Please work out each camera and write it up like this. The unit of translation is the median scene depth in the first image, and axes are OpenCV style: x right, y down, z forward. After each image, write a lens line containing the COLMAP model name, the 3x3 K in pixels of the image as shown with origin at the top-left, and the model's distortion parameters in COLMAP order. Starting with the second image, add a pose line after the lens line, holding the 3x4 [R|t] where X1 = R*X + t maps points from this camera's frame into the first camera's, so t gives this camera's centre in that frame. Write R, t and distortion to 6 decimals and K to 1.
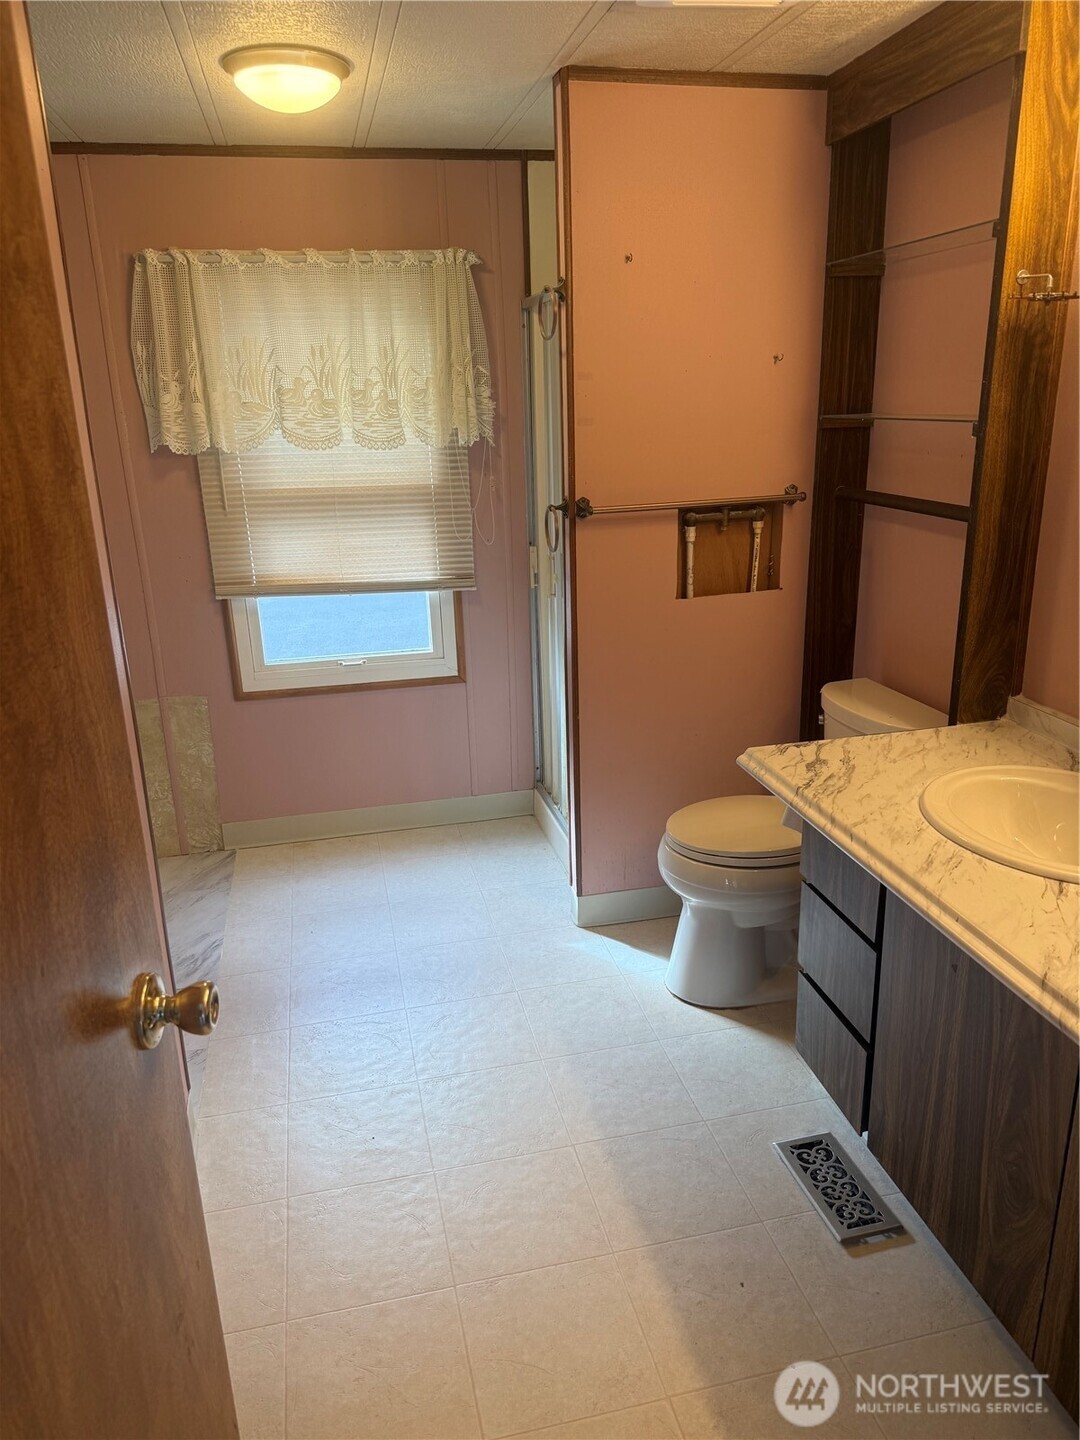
lens RADIAL K [[1014.3, 0, 541.5], [0, 1014.3, 718.7], [0, 0, 1]] dist [0.032618, -0.040660]
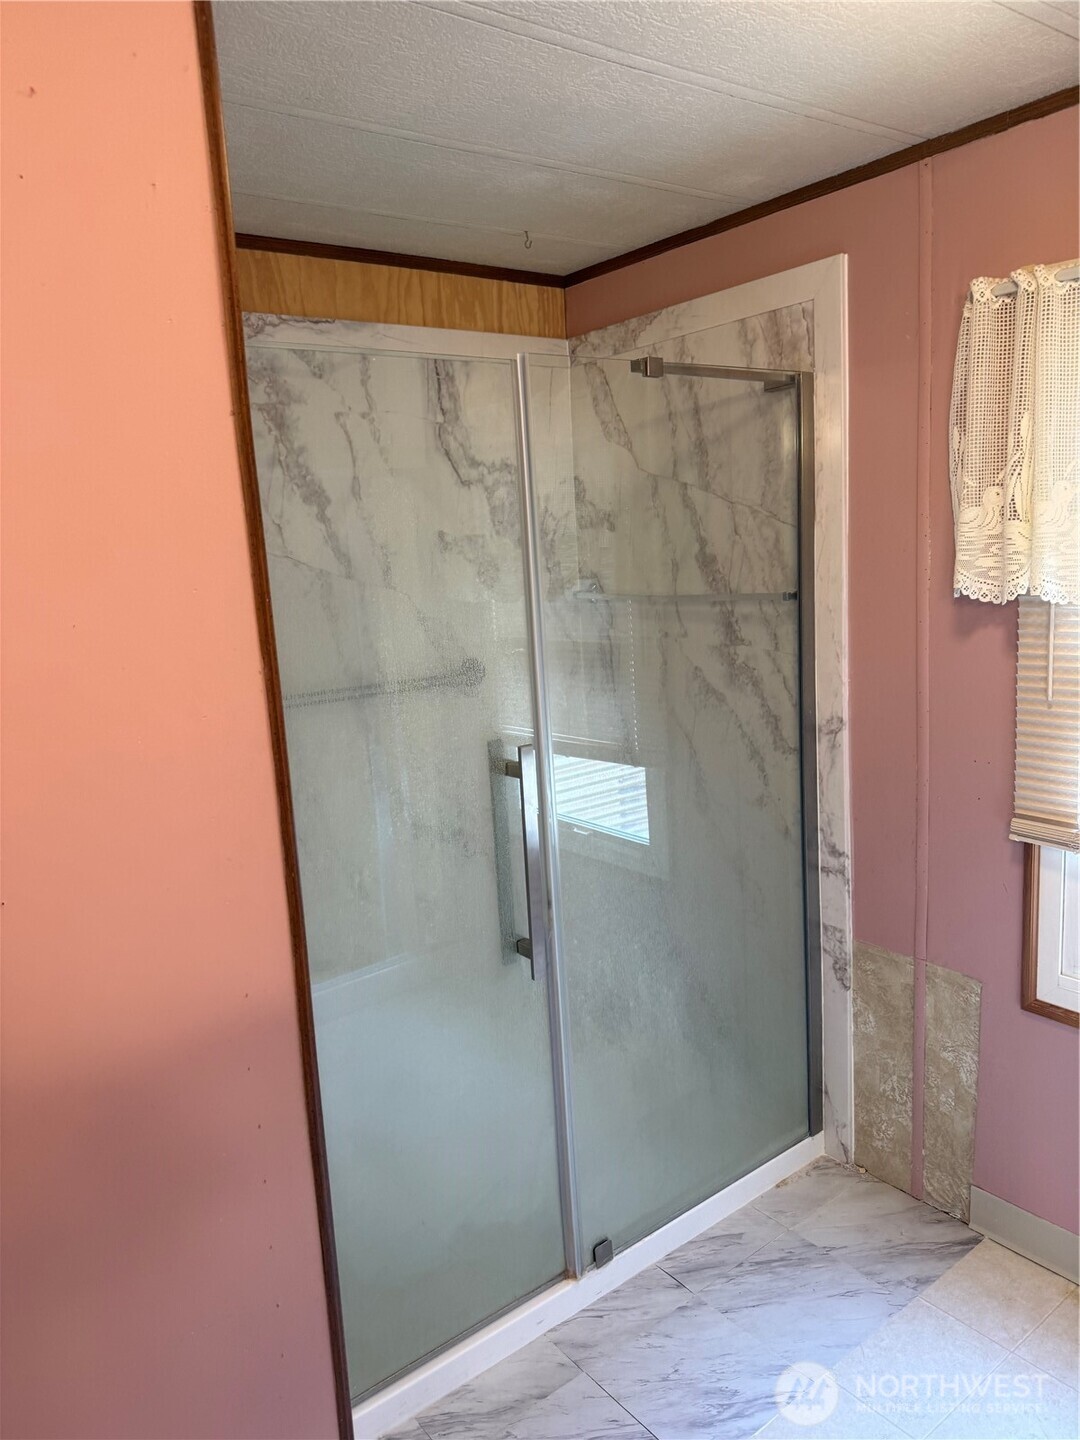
lens RADIAL K [[1014.3, 0, 541.6], [0, 1014.3, 733.1], [0, 0, 1]] dist [0.032618, -0.040660]
pose [[0.418002, 0.166103, -0.893131, 0.099784], [-0.231467, 0.970167, 0.072099, -0.176192], [0.878463, 0.176593, 0.443980, 0.539310]]
